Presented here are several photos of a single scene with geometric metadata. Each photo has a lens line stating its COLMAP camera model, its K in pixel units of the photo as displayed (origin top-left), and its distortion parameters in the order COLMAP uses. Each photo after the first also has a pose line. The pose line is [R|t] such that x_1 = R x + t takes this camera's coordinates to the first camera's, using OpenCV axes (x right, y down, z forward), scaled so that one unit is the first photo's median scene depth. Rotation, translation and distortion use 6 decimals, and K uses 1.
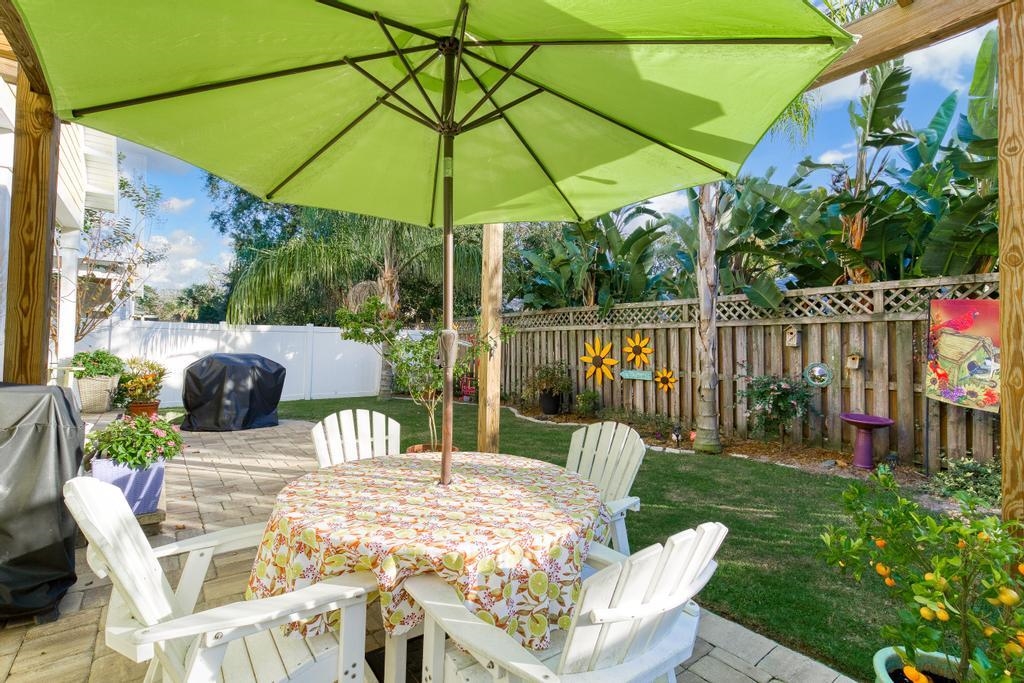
lens RADIAL K [[467.8, 0, 512.5], [0, 467.8, 349.9], [0, 0, 1]] dist [-0.003466, -0.000229]
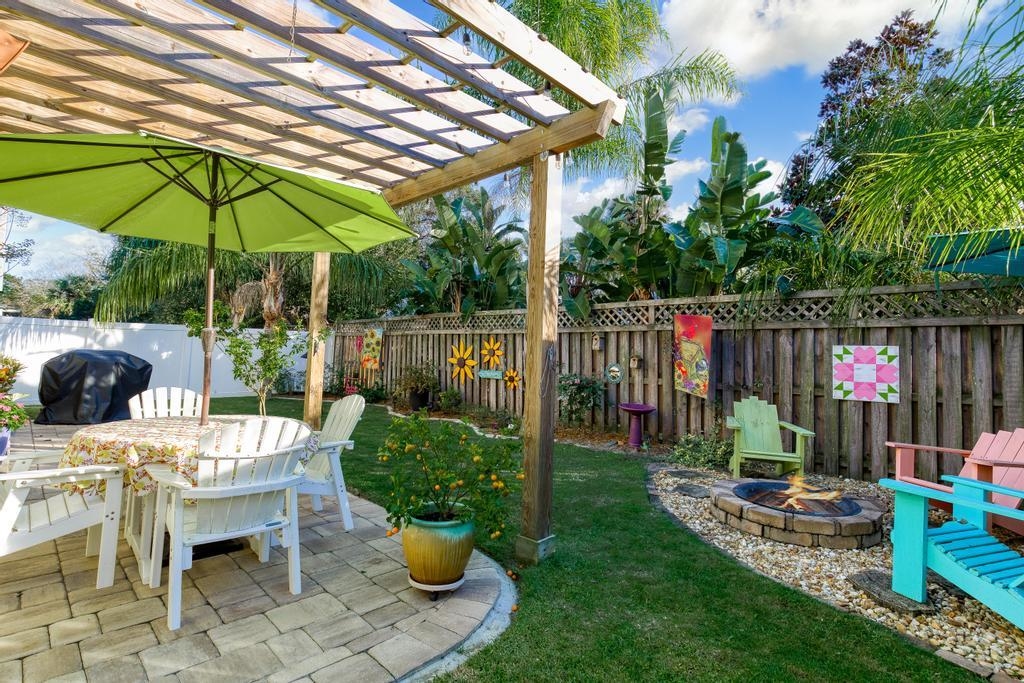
lens RADIAL K [[489.5, 0, 508.7], [0, 489.5, 340.5], [0, 0, 1]] dist [0.000763, 0.000992]
pose [[0.991060, 0.016915, 0.132338, 0.169069], [-0.012836, 0.999418, -0.031614, 0.009618], [-0.132796, 0.029633, 0.990700, -0.202909]]
